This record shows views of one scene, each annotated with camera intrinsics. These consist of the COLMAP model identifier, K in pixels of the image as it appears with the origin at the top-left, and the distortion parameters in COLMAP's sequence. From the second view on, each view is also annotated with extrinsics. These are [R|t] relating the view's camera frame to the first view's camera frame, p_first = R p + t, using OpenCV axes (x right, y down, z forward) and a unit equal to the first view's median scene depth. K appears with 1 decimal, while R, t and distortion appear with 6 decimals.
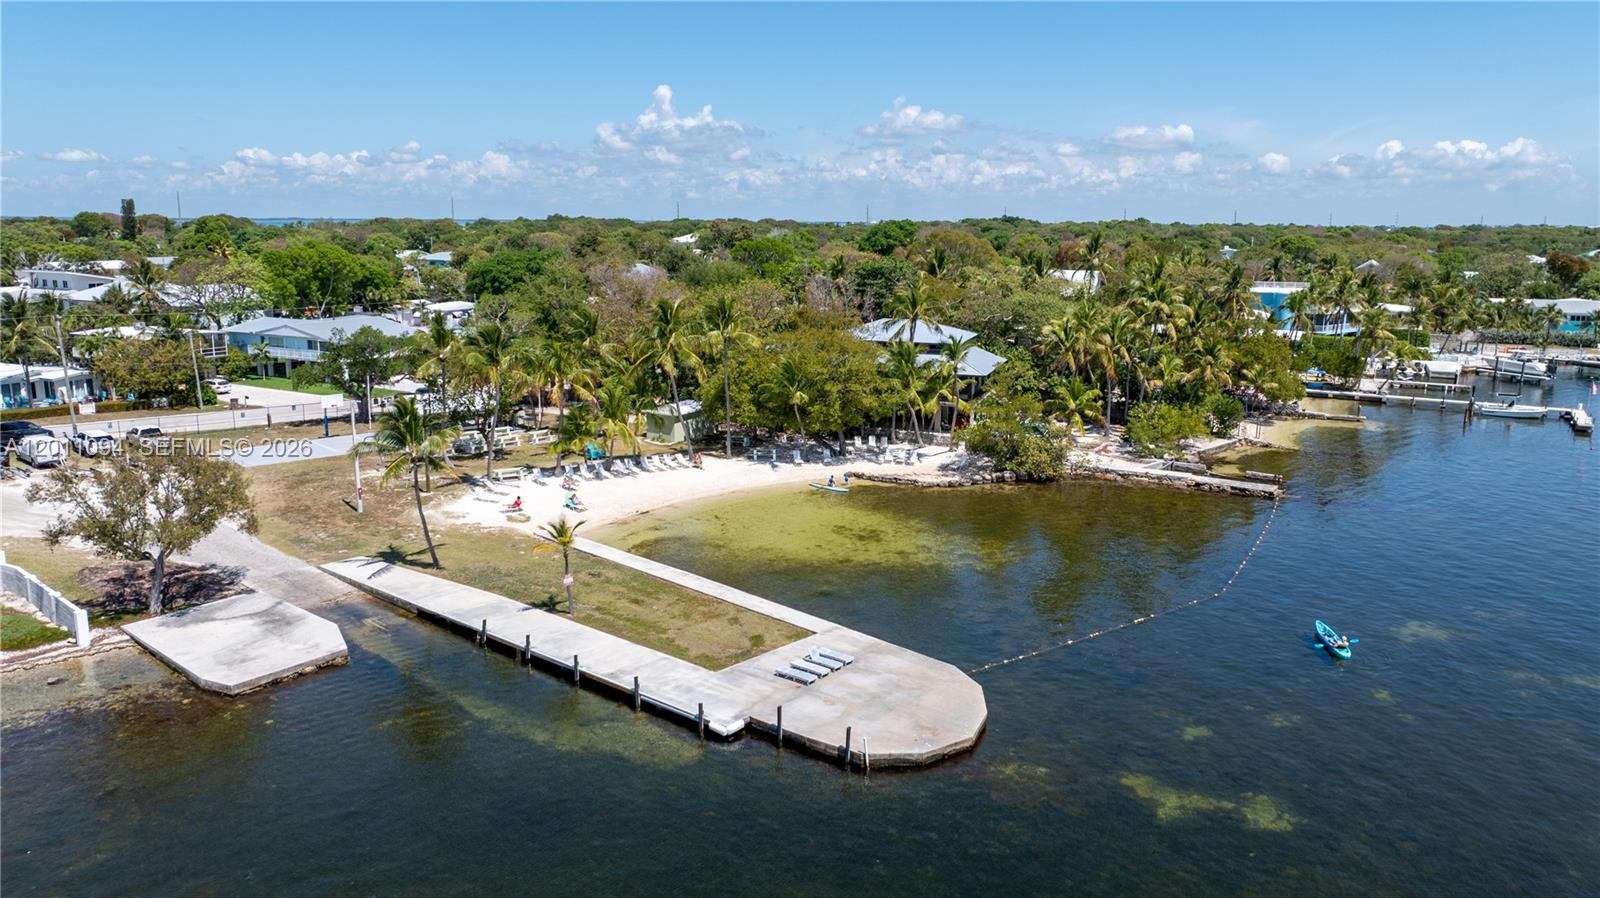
lens RADIAL K [[1117.1, 0, 803.2], [0, 1117.1, 445.2], [0, 0, 1]] dist [-0.019809, -0.003162]
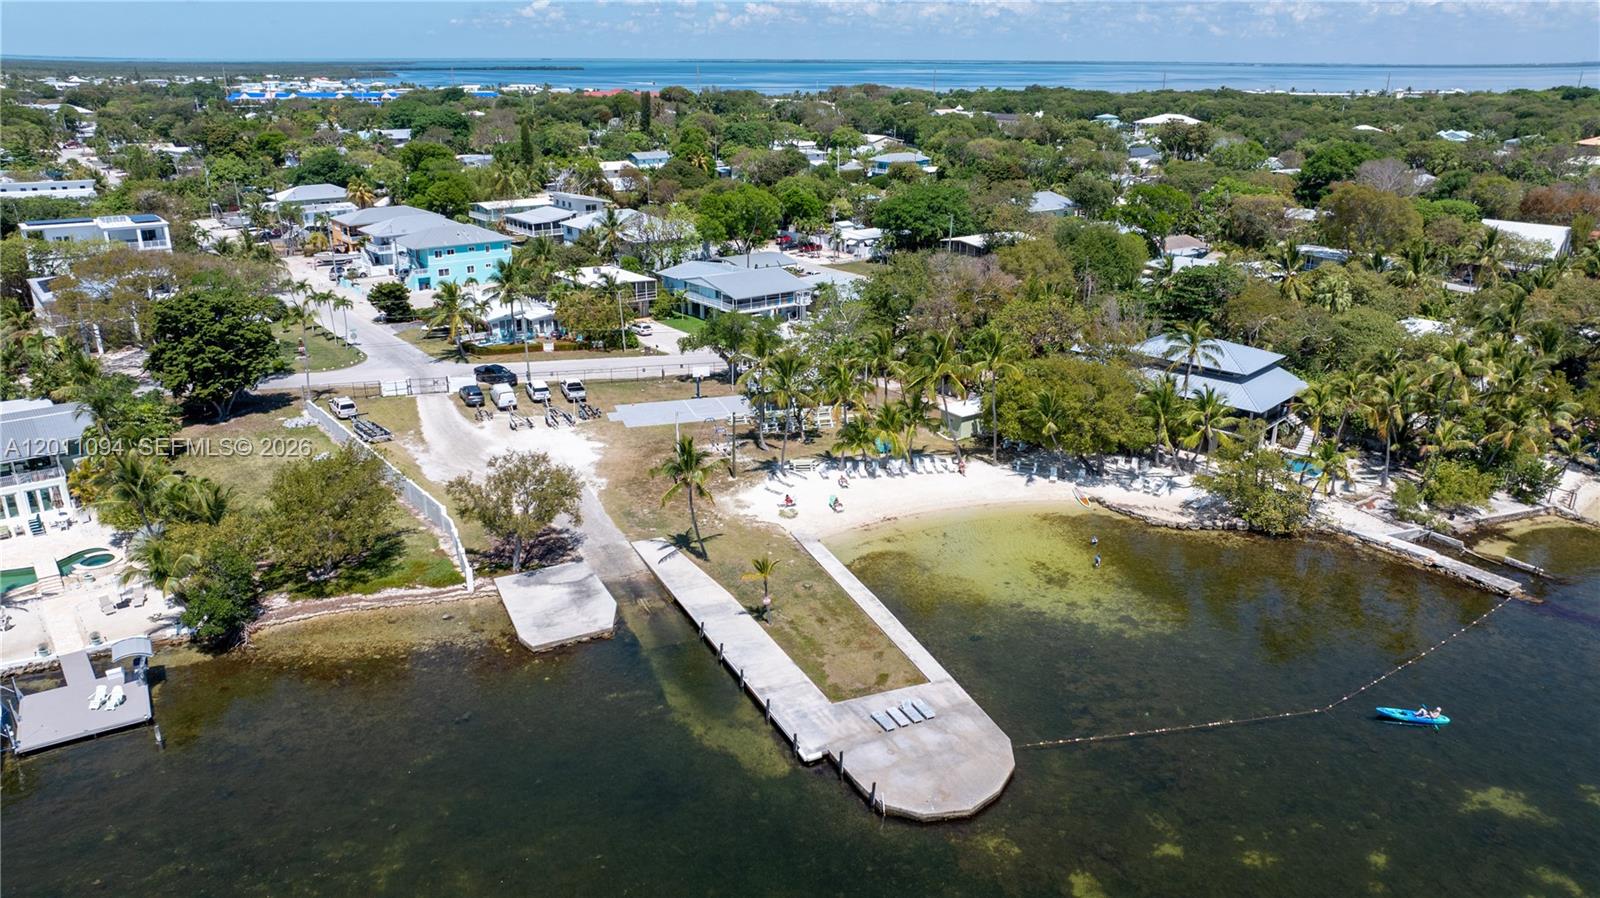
lens RADIAL K [[1117.1, 0, 803.2], [0, 1117.1, 445.2], [0, 0, 1]] dist [-0.019809, -0.003162]
pose [[0.907617, 0.133132, -0.398130, 0.331567], [-0.079181, 0.985649, 0.149086, -0.261474], [0.412264, -0.103789, 0.905133, -0.178942]]
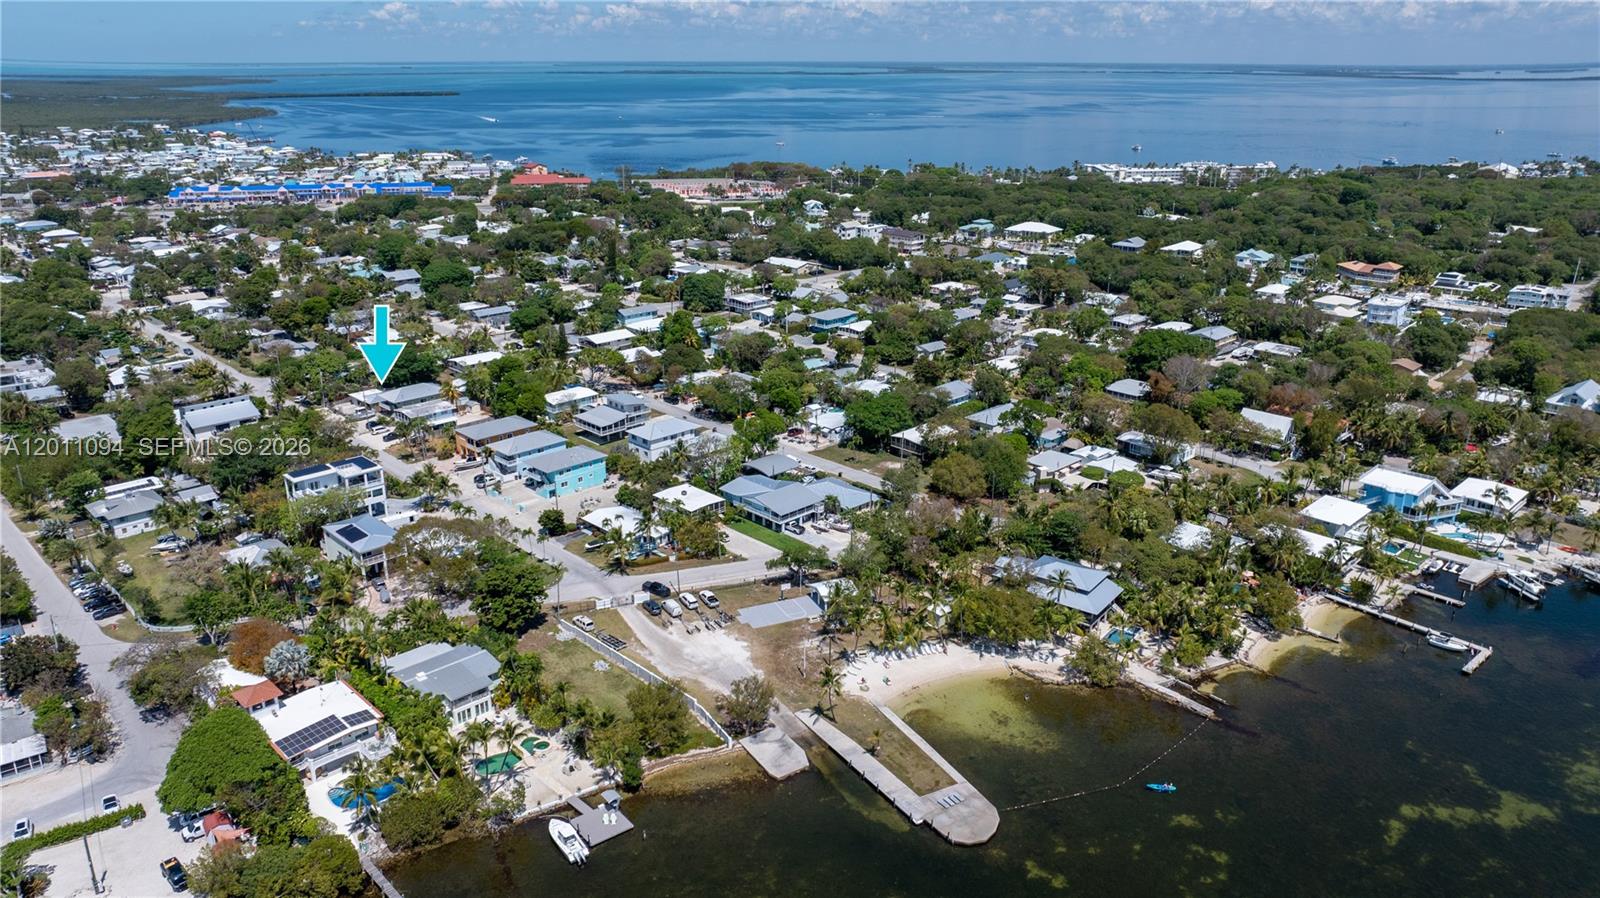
lens RADIAL K [[1117.1, 0, 803.2], [0, 1117.1, 445.2], [0, 0, 1]] dist [-0.019809, -0.003162]
pose [[0.949829, 0.096949, -0.297365, 0.391080], [-0.056454, 0.988272, 0.141882, -1.053383], [0.307633, -0.117976, 0.944163, -1.716354]]
